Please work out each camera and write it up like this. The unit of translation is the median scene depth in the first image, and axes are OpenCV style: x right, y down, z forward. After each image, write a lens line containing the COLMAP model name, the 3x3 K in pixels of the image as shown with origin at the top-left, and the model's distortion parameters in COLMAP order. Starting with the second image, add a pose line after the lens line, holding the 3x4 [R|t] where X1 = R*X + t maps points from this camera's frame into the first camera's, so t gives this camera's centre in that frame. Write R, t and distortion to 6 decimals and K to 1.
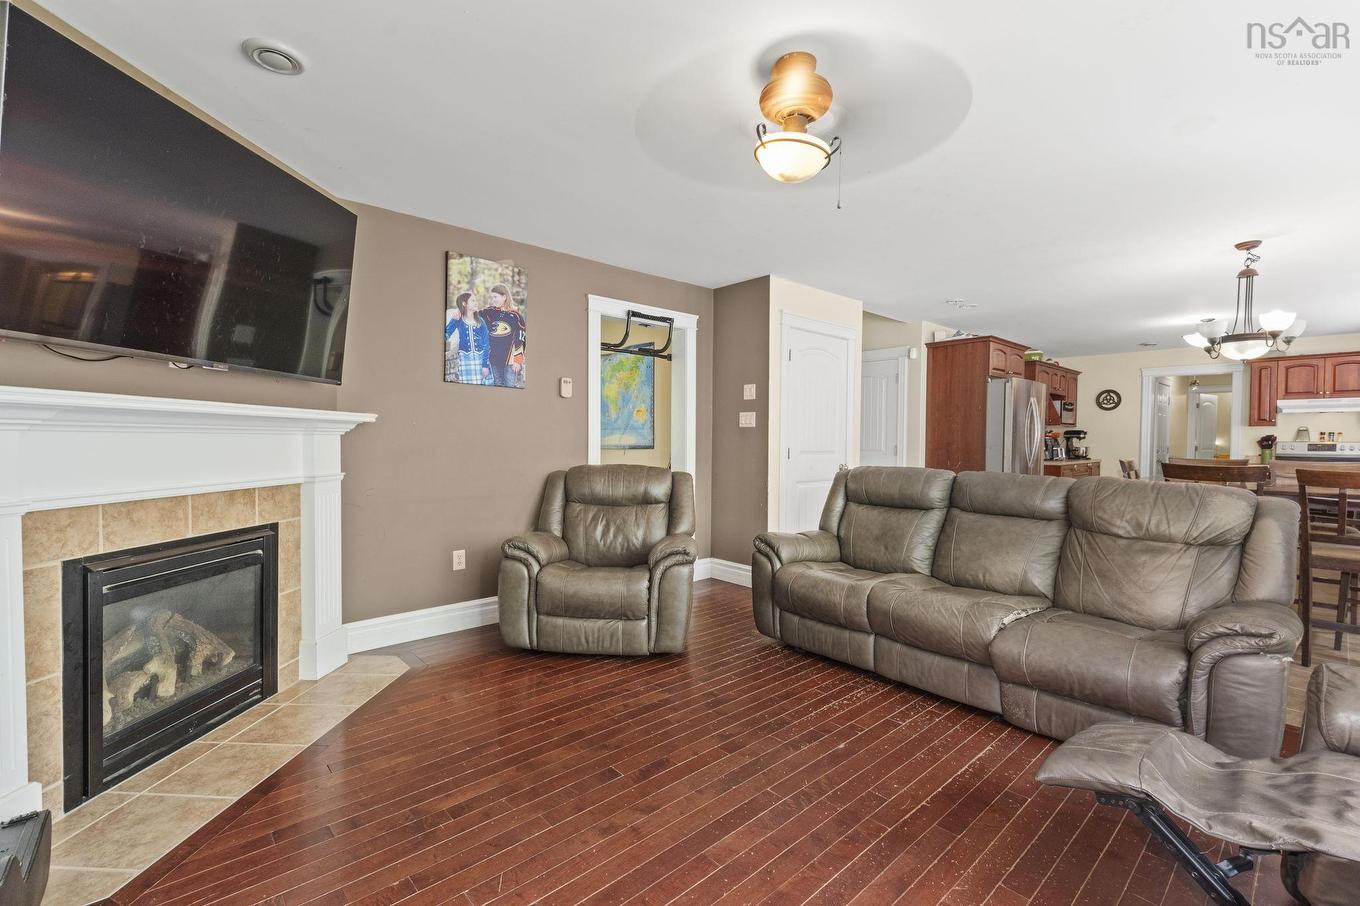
lens RADIAL K [[603.8, 0, 689.9], [0, 603.8, 450.8], [0, 0, 1]] dist [-0.000058, -0.000780]
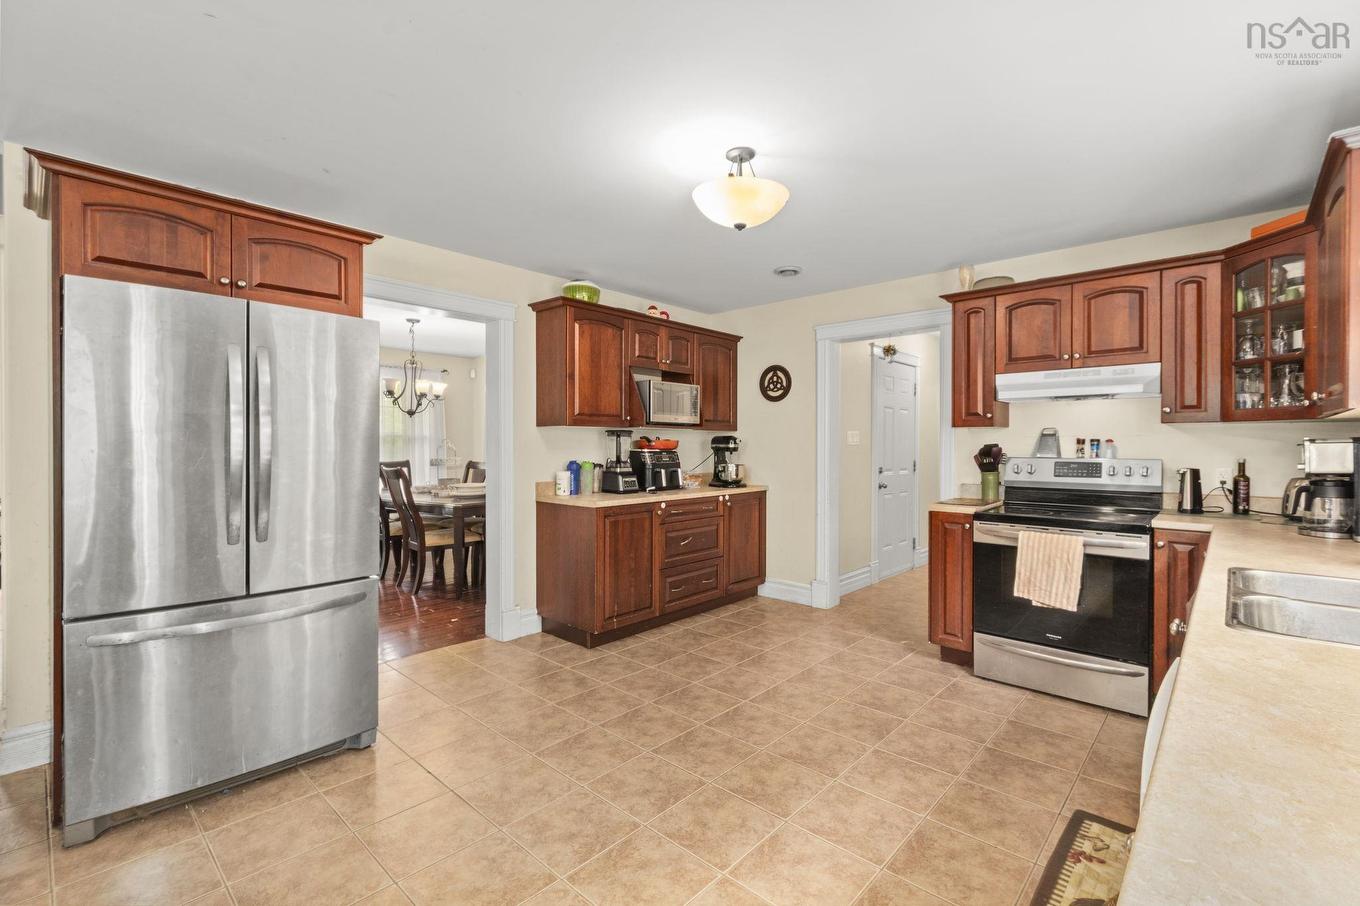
lens RADIAL K [[603.8, 0, 689.9], [0, 603.8, 450.8], [0, 0, 1]] dist [-0.000058, -0.000780]
pose [[0.995621, -0.005655, 0.093312, 1.322178], [0.006573, 0.999933, -0.009536, -0.035278], [-0.093252, 0.010107, 0.995591, 1.033770]]
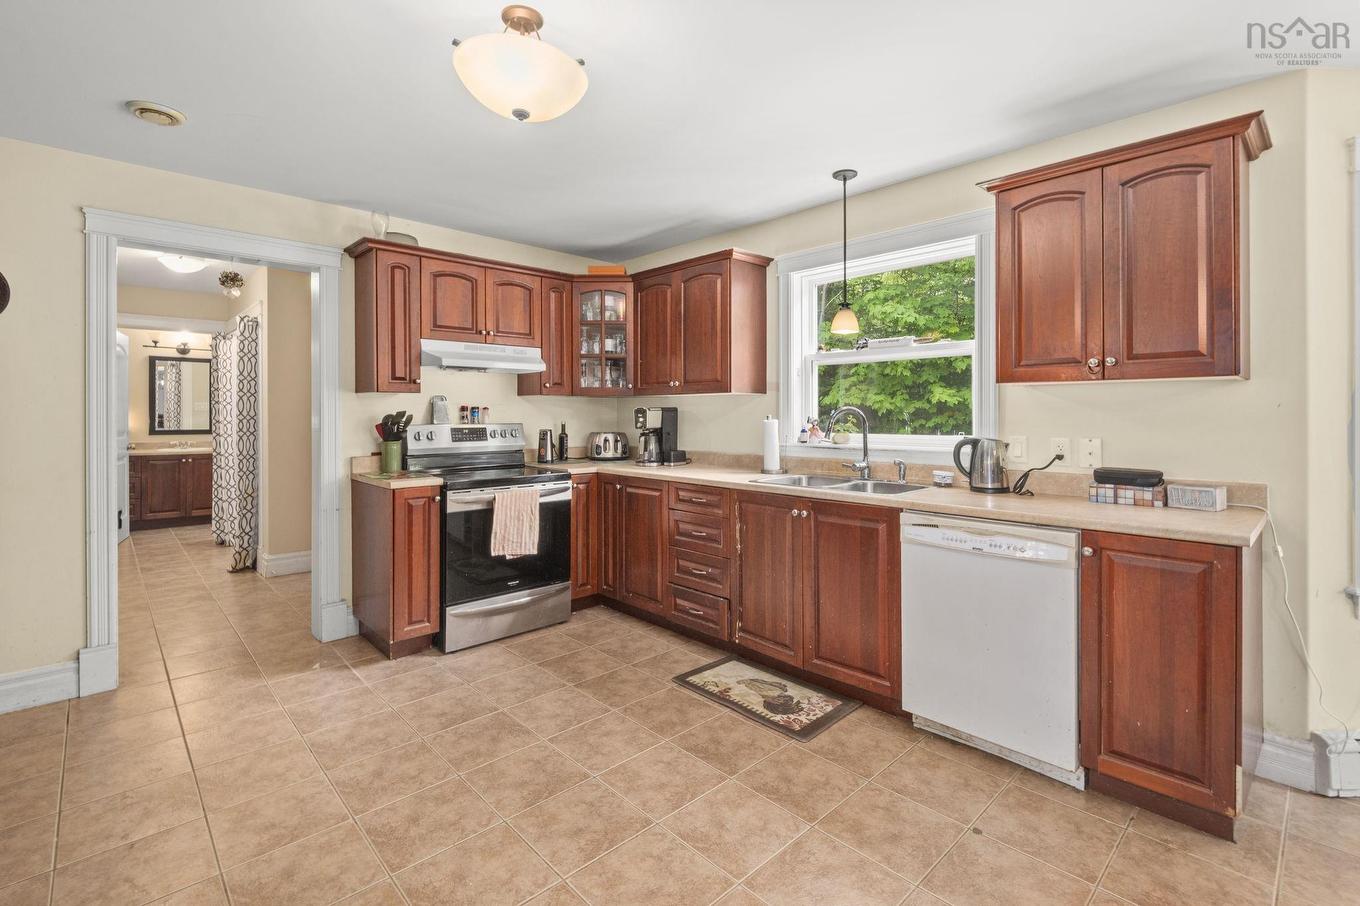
lens RADIAL K [[617.4, 0, 689.0], [0, 617.4, 412.0], [0, 0, 1]] dist [0.004048, -0.000868]
pose [[-0.019403, -0.005335, 0.999797, 0.937212], [0.021395, 0.999755, 0.005750, -0.047548], [-0.999583, 0.021502, -0.019285, 1.563949]]
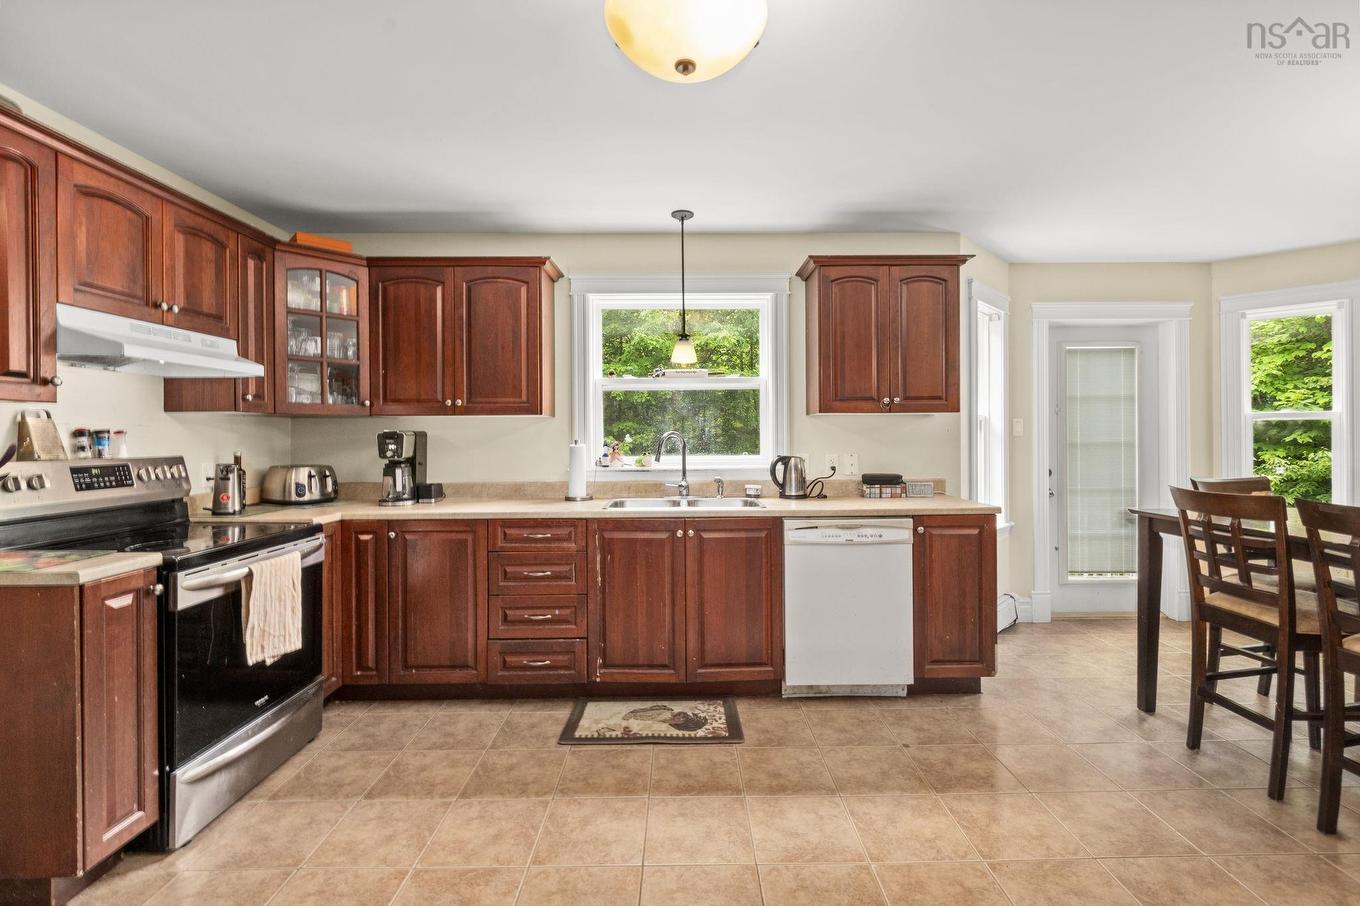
lens RADIAL K [[606.9, 0, 688.4], [0, 606.9, 435.2], [0, 0, 1]] dist [0.000287, -0.000543]
pose [[-0.741487, -0.002374, 0.670964, 1.170654], [0.014412, 0.999707, 0.019464, -0.056146], [-0.670813, 0.024103, -0.741235, 1.983600]]
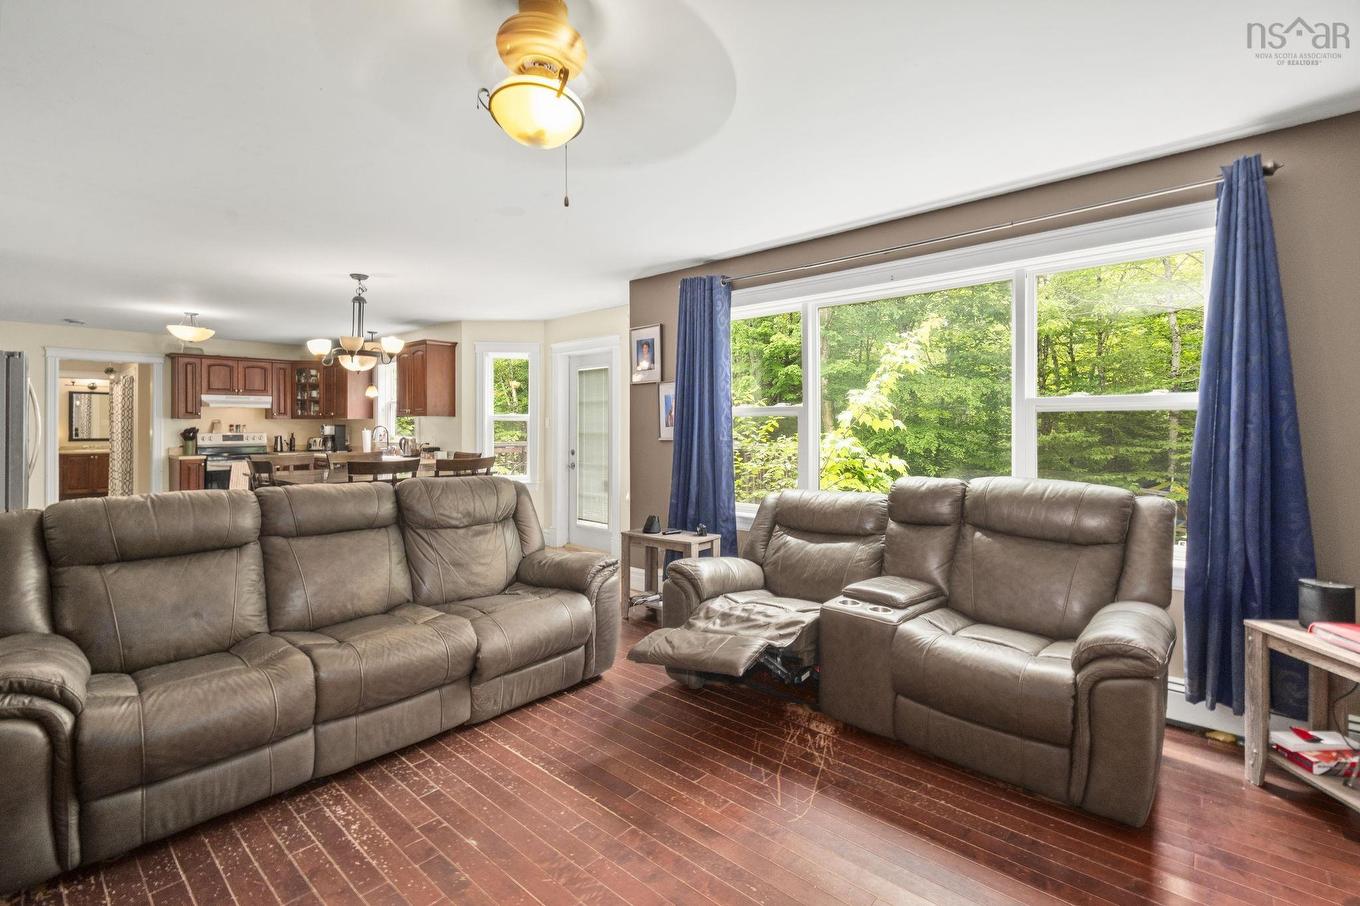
lens RADIAL K [[606.0, 0, 684.2], [0, 606.0, 418.4], [0, 0, 1]] dist [-0.002545, -0.000825]
pose [[-0.102445, 0.004644, 0.994728, -0.365341], [0.021958, 0.999756, -0.002406, -0.040287], [-0.994496, 0.021596, -0.102521, 0.502026]]
